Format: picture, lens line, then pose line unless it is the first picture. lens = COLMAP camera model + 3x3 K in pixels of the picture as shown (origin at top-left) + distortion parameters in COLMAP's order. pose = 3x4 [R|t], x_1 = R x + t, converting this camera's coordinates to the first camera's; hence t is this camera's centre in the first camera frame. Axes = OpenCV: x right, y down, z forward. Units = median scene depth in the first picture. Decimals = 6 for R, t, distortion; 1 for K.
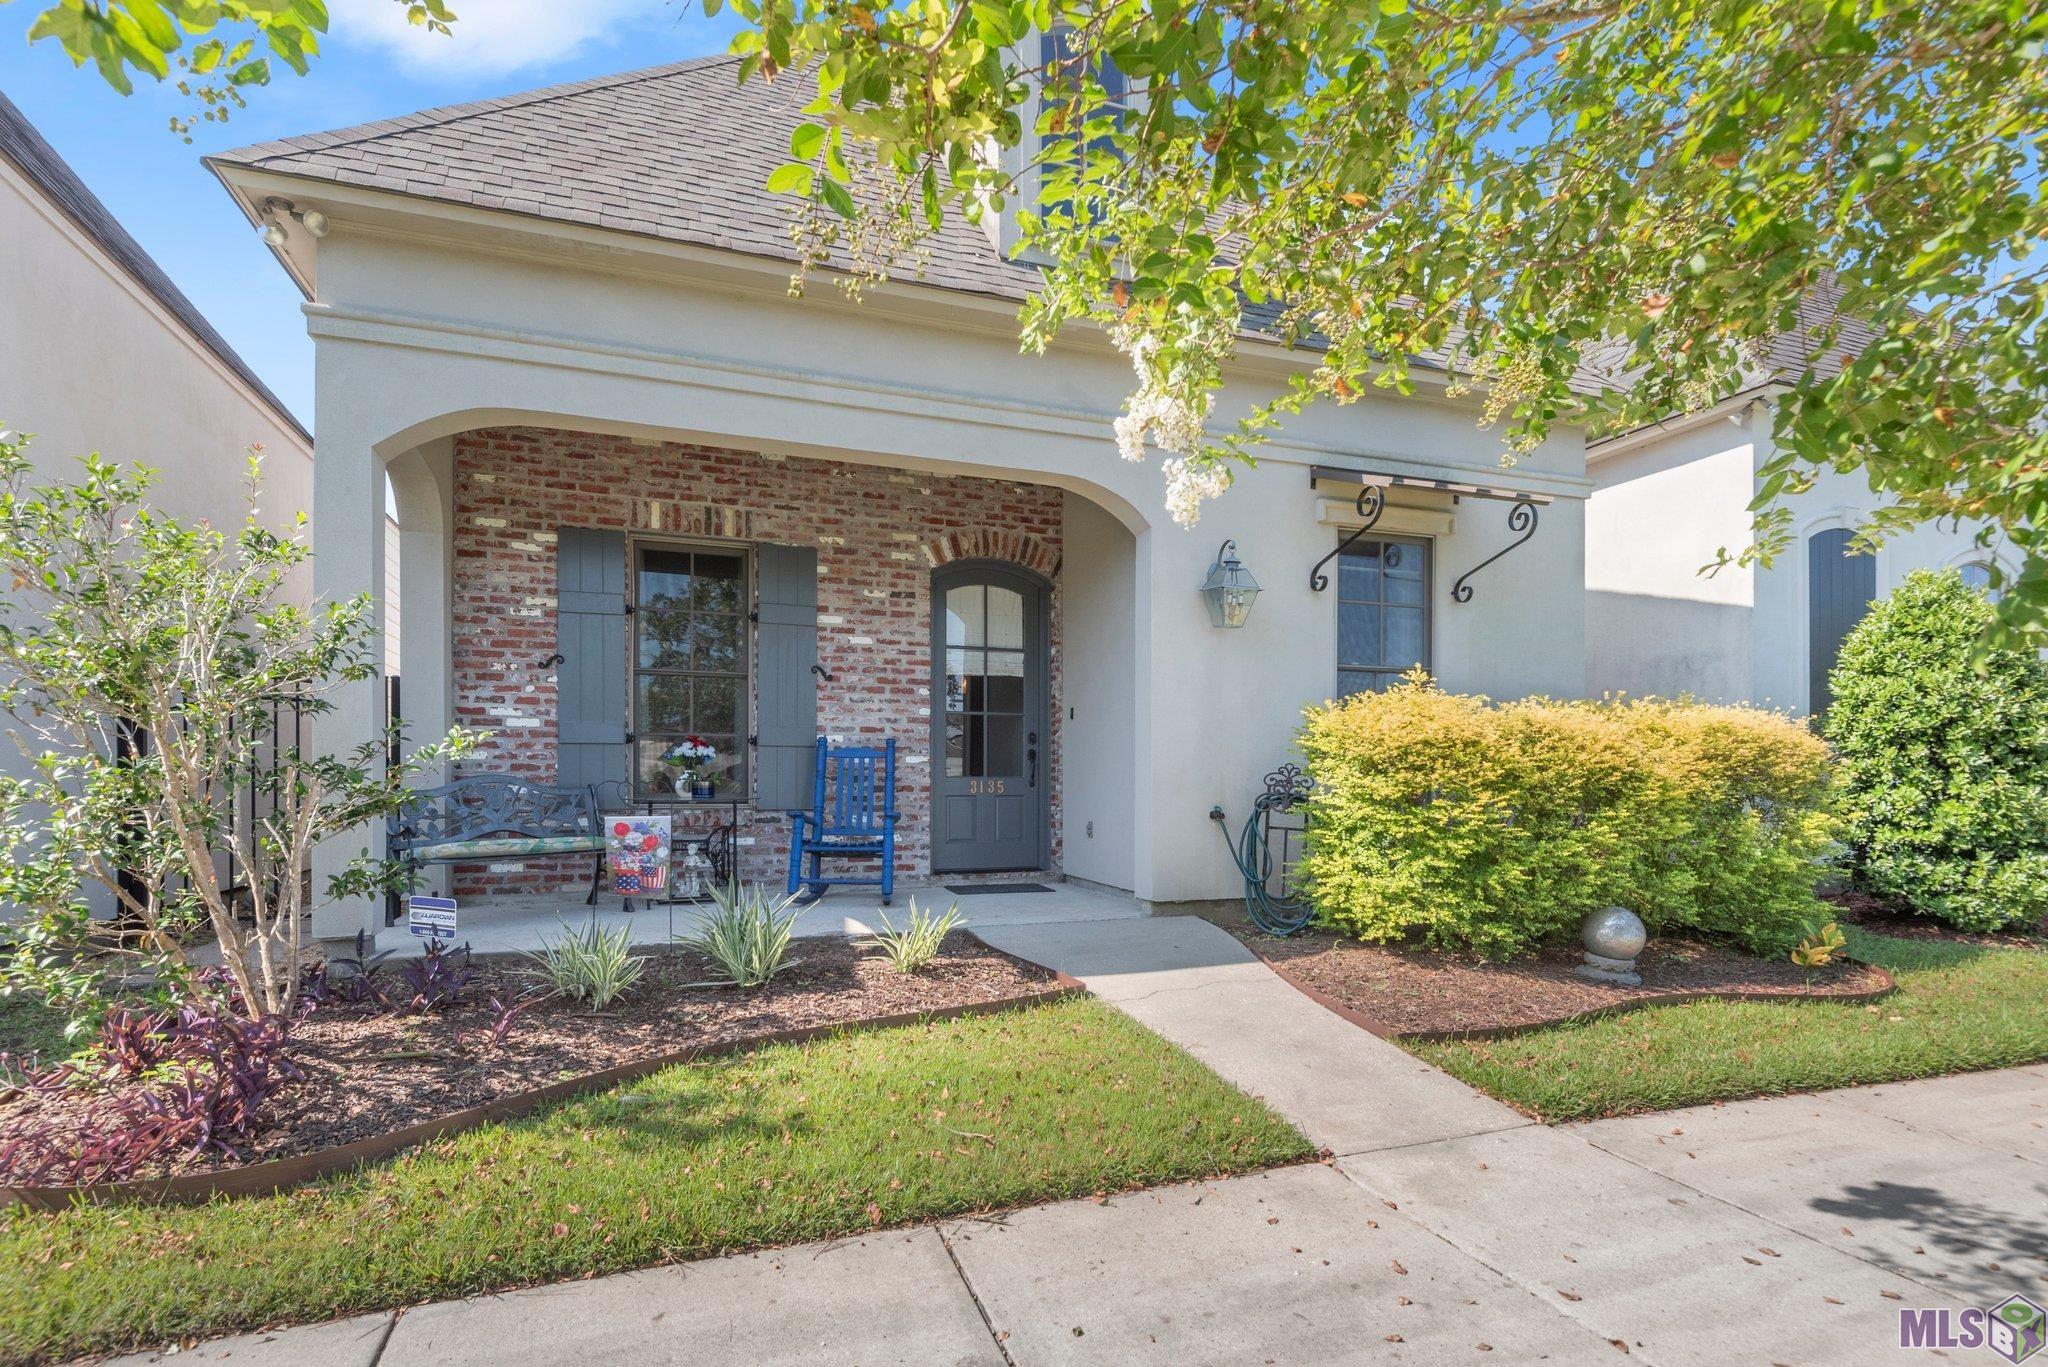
lens RADIAL K [[986.1, 0, 1025.9], [0, 986.1, 744.7], [0, 0, 1]] dist [0.022379, -0.000029]
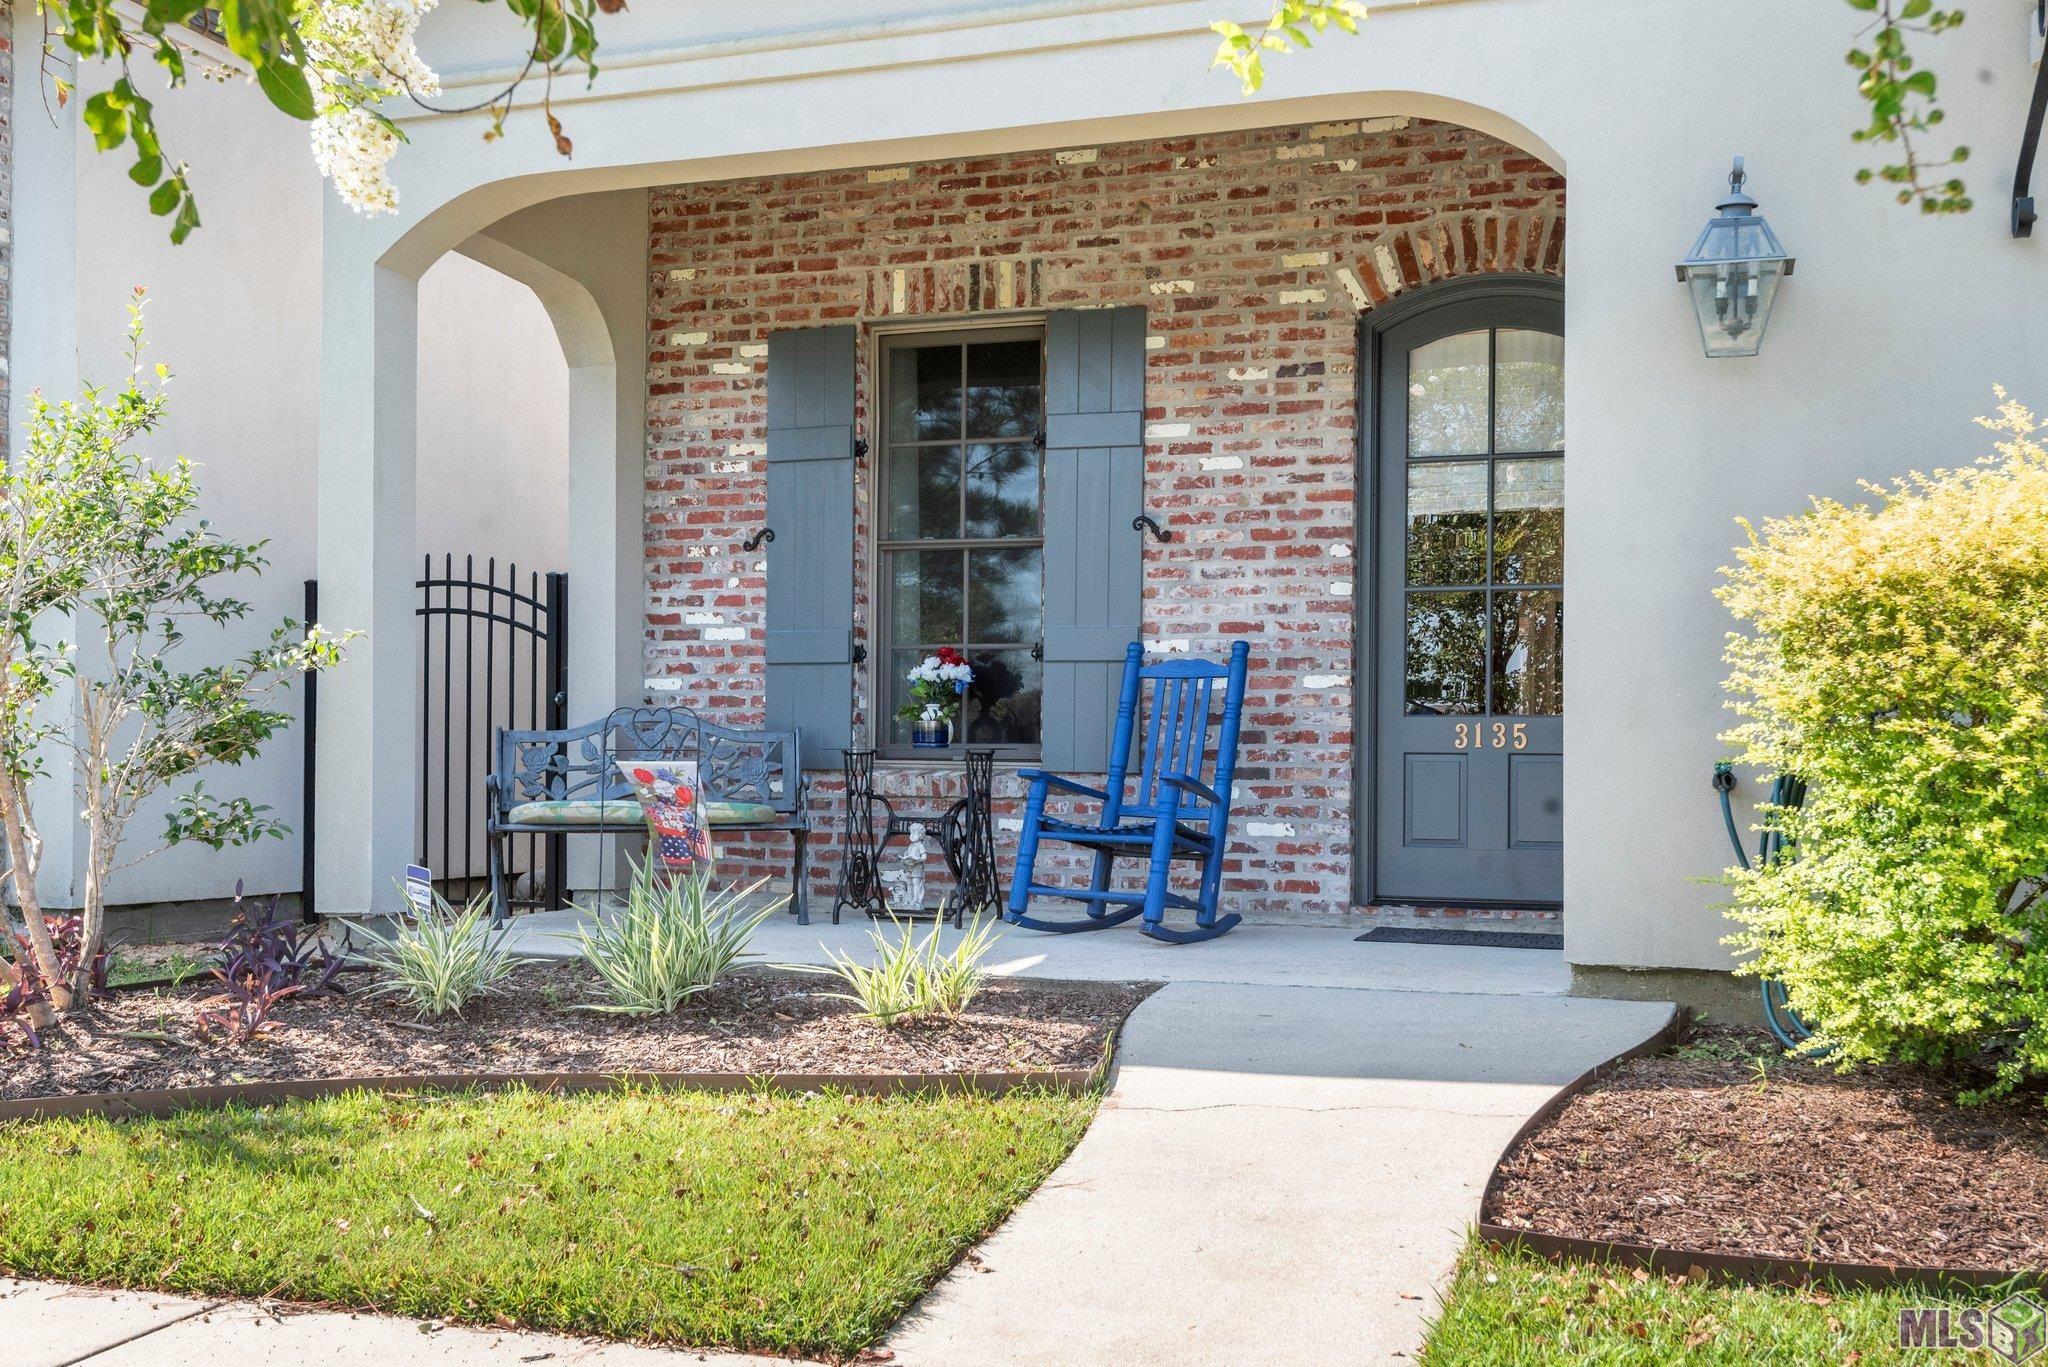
lens RADIAL K [[1918.8, 0, 1023.0], [0, 1918.8, 692.8], [0, 0, 1]] dist [0.037210, 0.000000]
pose [[0.785409, -0.018527, -0.618700, 0.413514], [0.013558, 0.999827, -0.012728, 0.033557], [0.618829, 0.001608, 0.785524, 0.107728]]
